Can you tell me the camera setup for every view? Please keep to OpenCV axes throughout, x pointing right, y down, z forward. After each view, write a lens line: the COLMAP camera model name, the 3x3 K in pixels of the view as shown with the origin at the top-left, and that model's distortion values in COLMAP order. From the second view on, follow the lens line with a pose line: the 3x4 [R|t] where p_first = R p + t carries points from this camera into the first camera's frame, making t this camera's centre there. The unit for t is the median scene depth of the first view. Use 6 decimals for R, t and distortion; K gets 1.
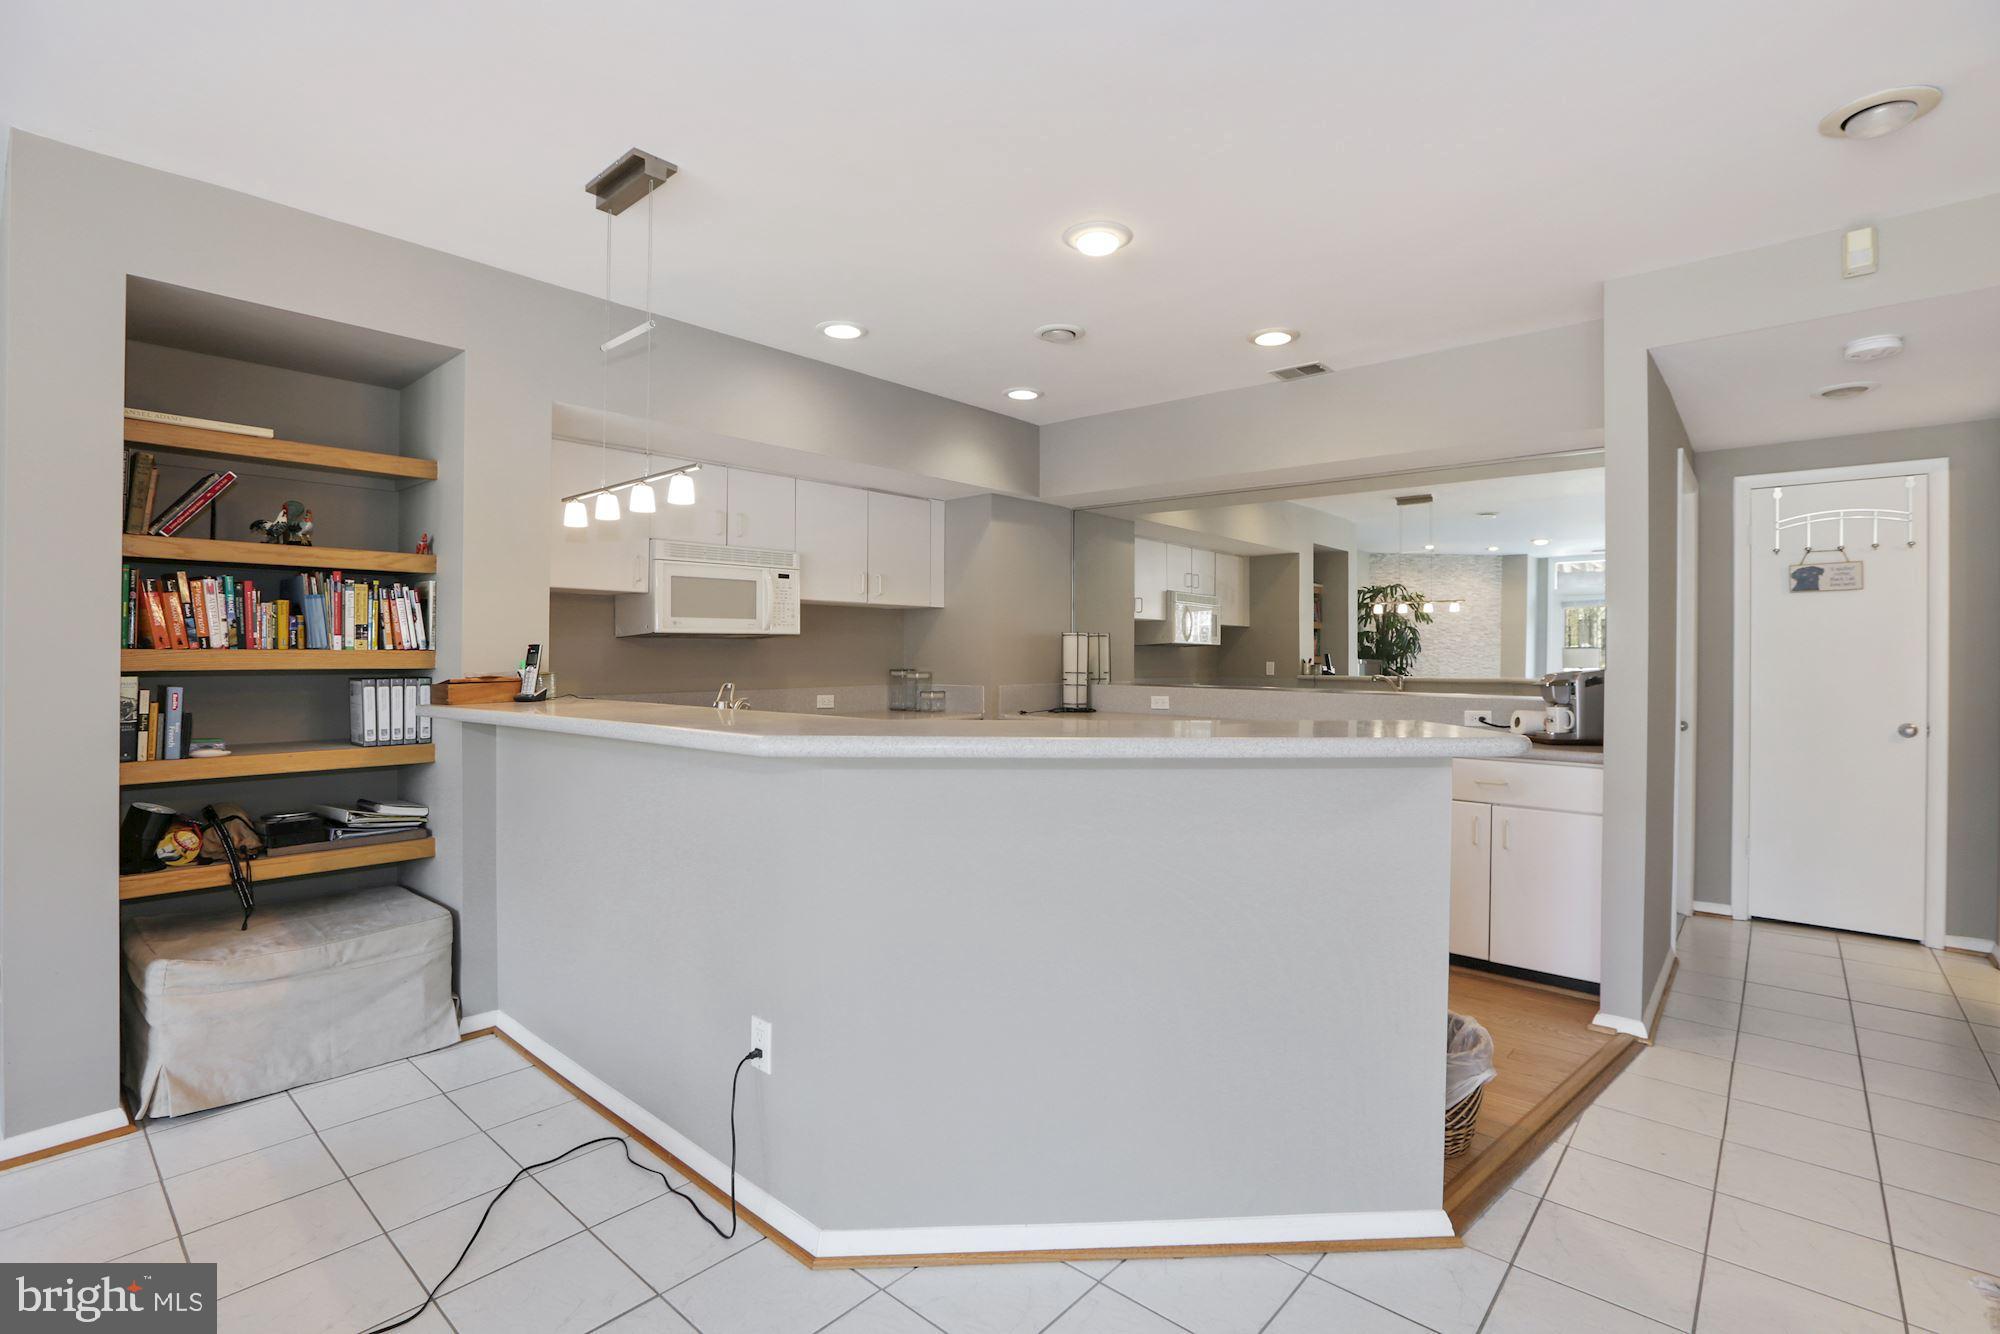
lens RADIAL K [[927.5, 0, 986.0], [0, 927.5, 664.5], [0, 0, 1]] dist [-0.015234, 0.002848]
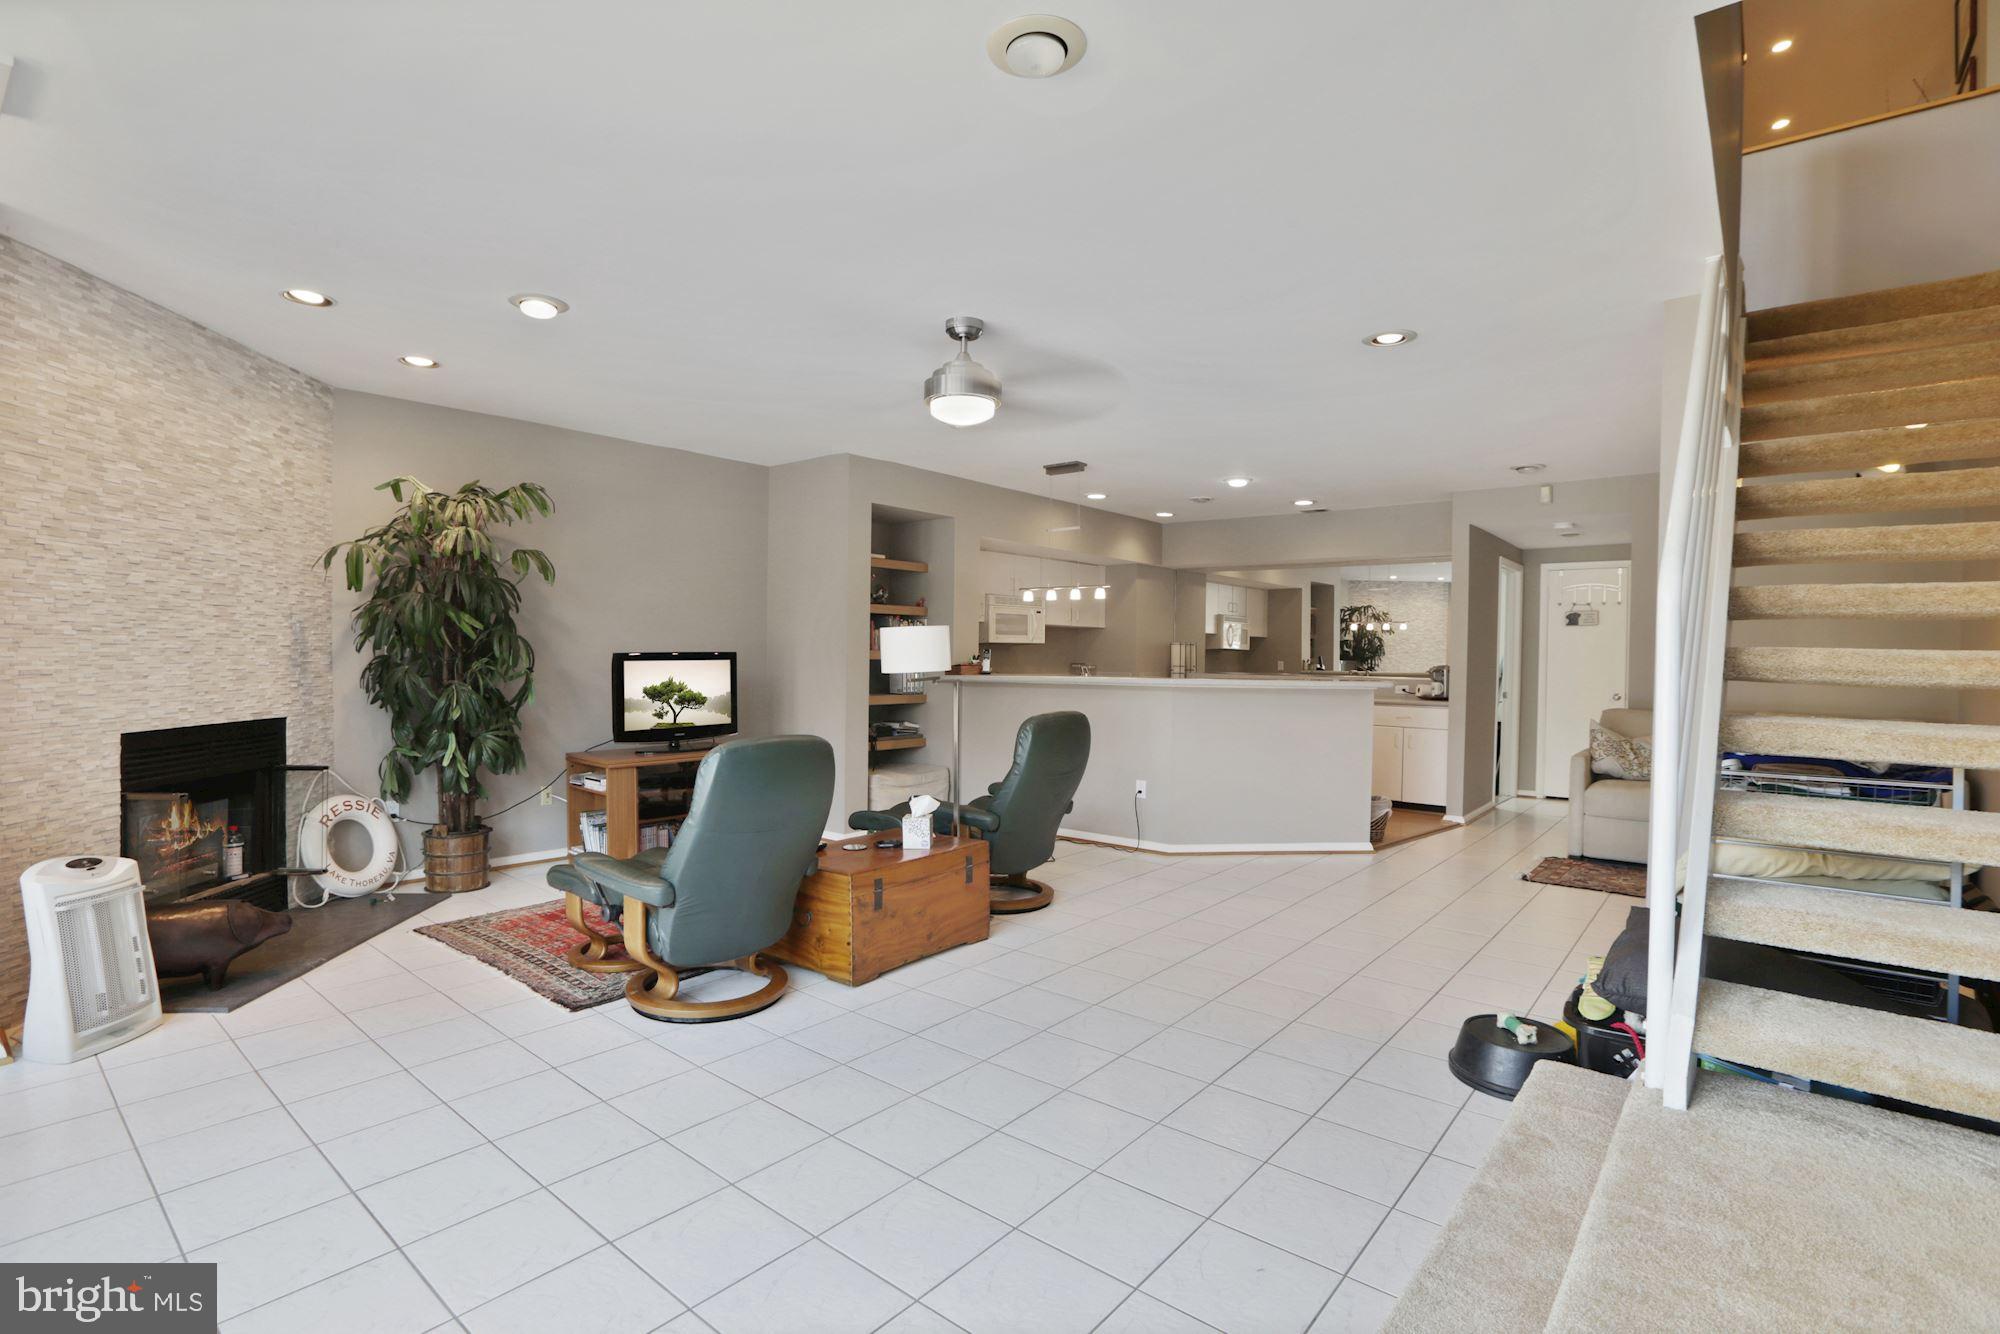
lens RADIAL K [[927.5, 0, 1014.6], [0, 927.5, 680.4], [0, 0, 1]] dist [-0.015234, 0.002848]
pose [[0.998844, 0.006788, 0.047597, -0.270933], [-0.007605, 0.999827, 0.016995, 0.008138], [-0.047473, -0.017337, 0.998722, -0.654360]]
